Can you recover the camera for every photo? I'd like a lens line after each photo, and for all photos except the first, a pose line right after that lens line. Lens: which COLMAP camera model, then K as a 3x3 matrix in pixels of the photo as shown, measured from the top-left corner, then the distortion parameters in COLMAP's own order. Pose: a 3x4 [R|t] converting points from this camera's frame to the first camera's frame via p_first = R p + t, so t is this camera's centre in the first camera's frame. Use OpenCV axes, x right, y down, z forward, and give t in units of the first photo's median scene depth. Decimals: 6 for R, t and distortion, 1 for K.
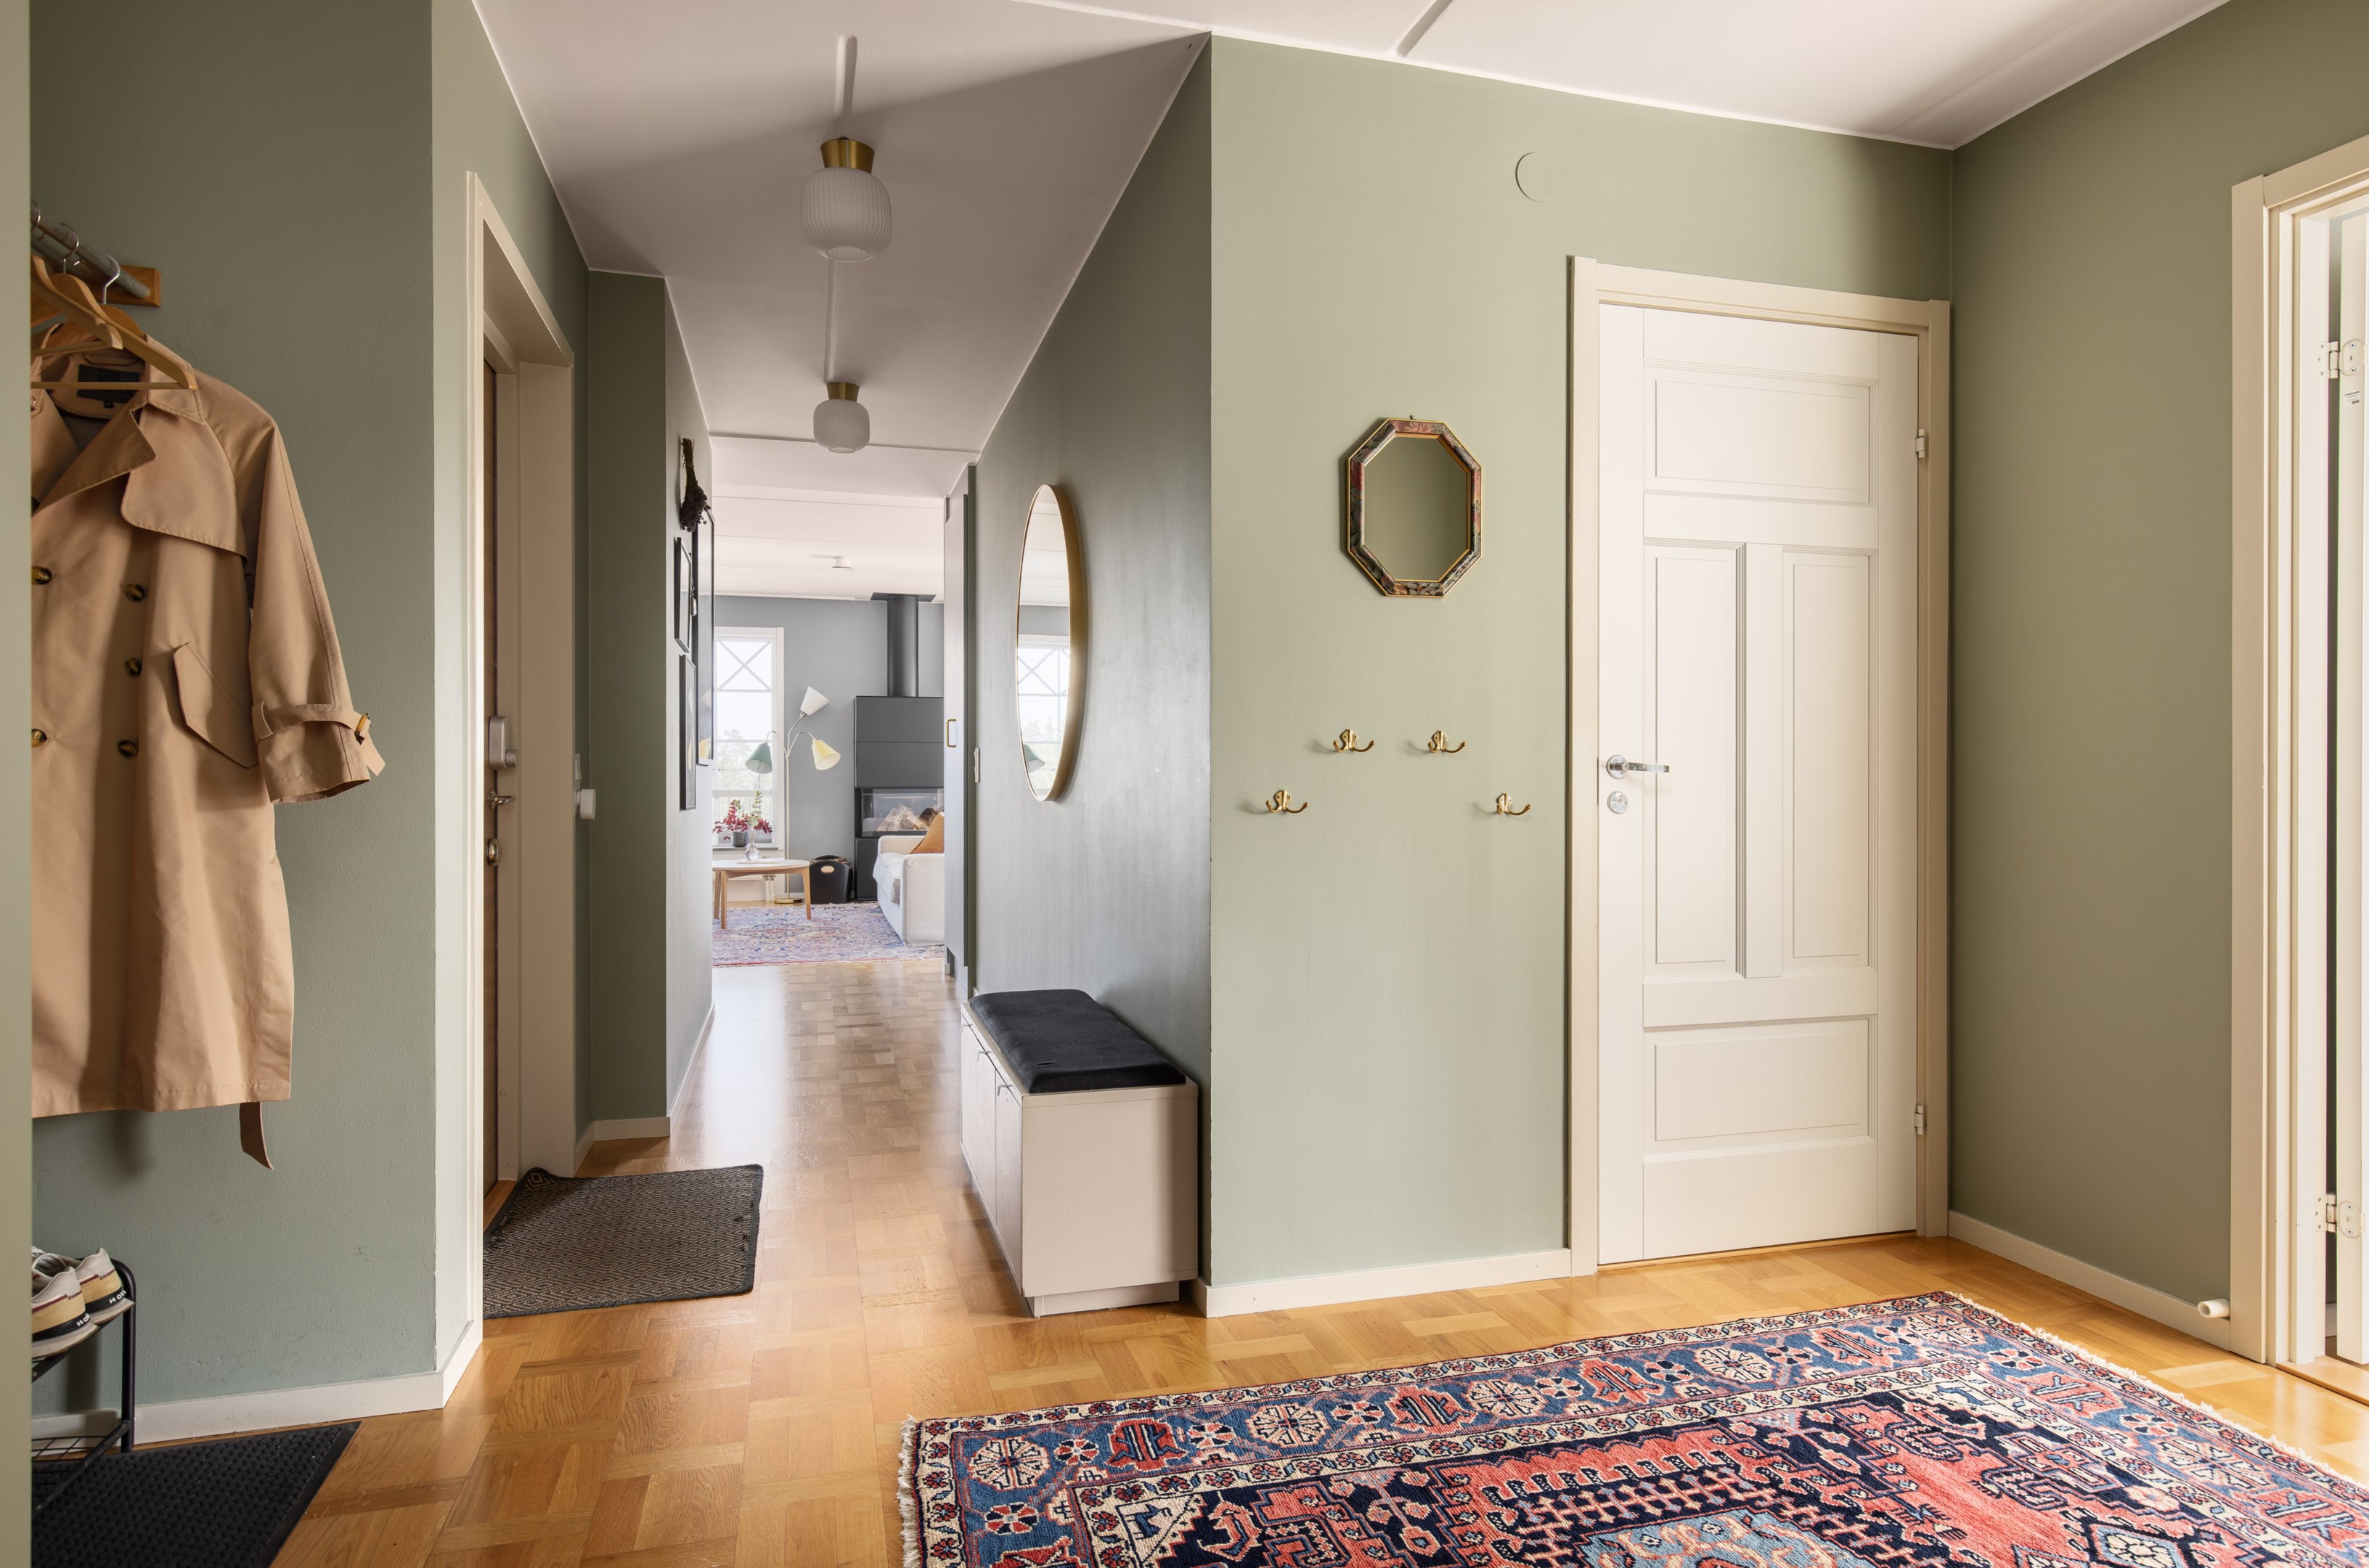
lens RADIAL K [[1334.2, 0, 1183.7], [0, 1334.2, 770.8], [0, 0, 1]] dist [0.003827, 0.000271]
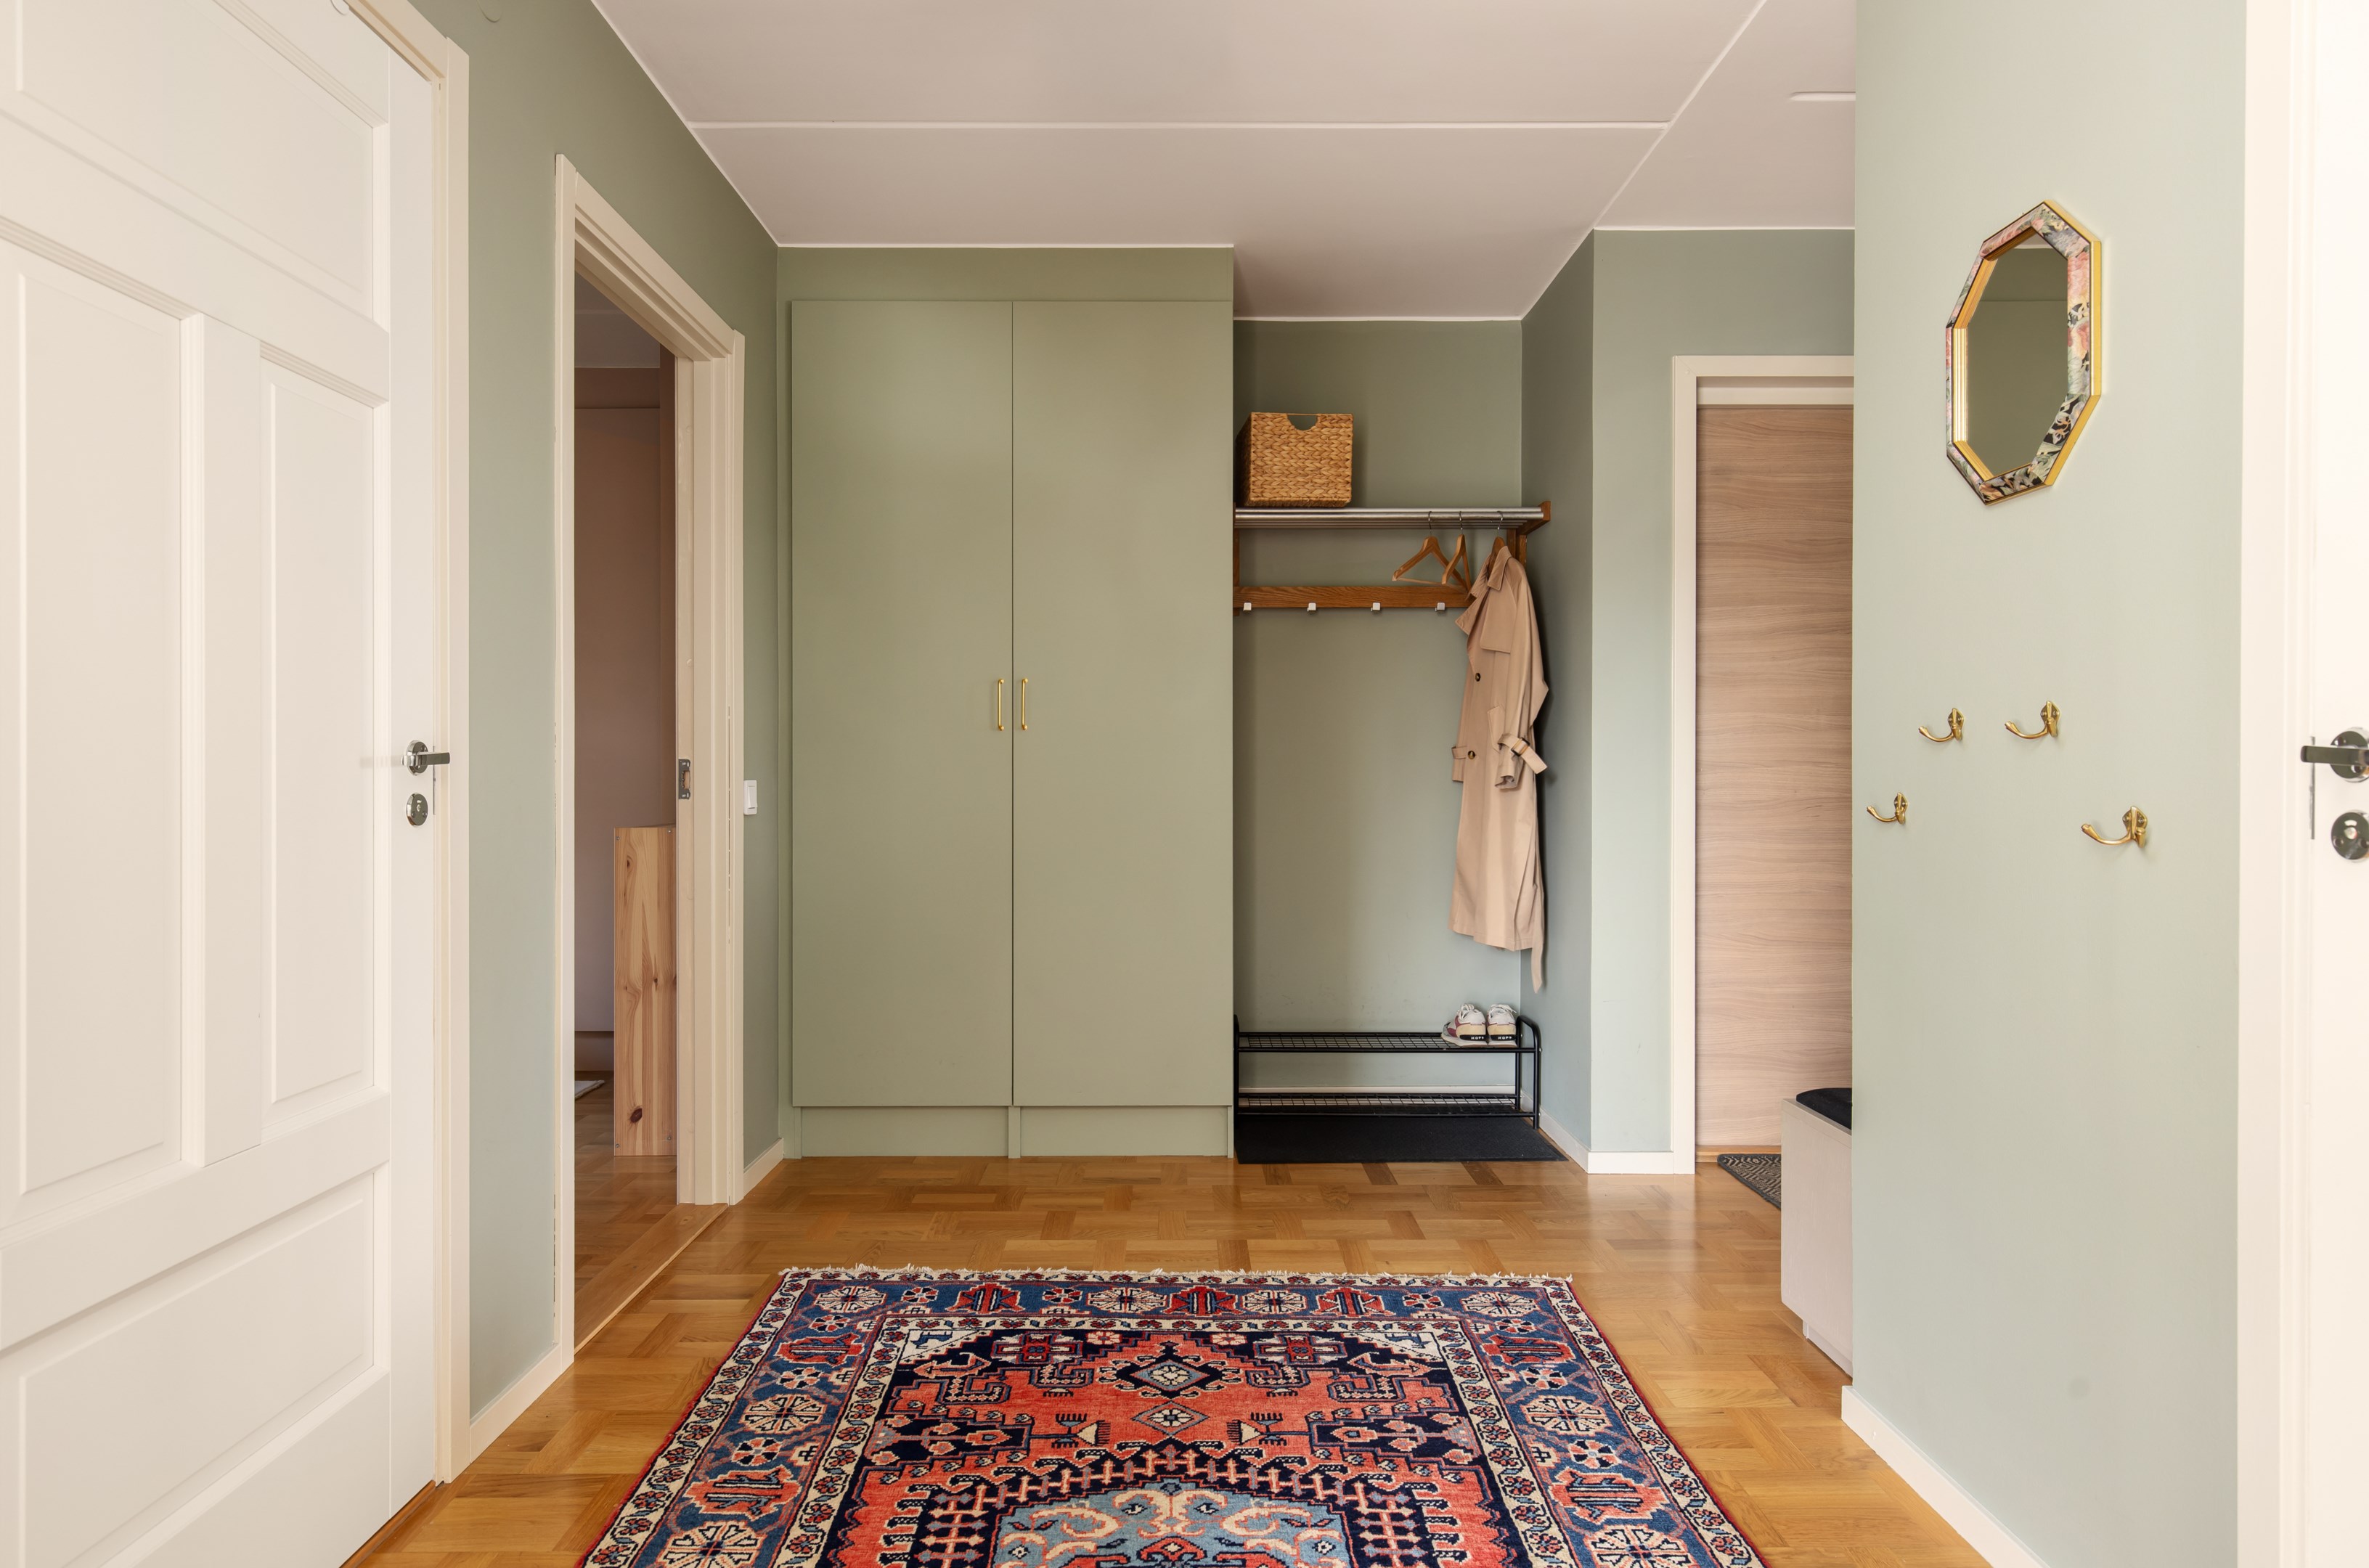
lens RADIAL K [[1334.2, 0, 1183.7], [0, 1334.2, 770.8], [0, 0, 1]] dist [0.003827, 0.000271]
pose [[-0.264797, -0.001224, -0.964303, 1.252102], [-0.002198, 0.999997, -0.000666, 0.002653], [0.964302, 0.001943, -0.264799, 1.092246]]
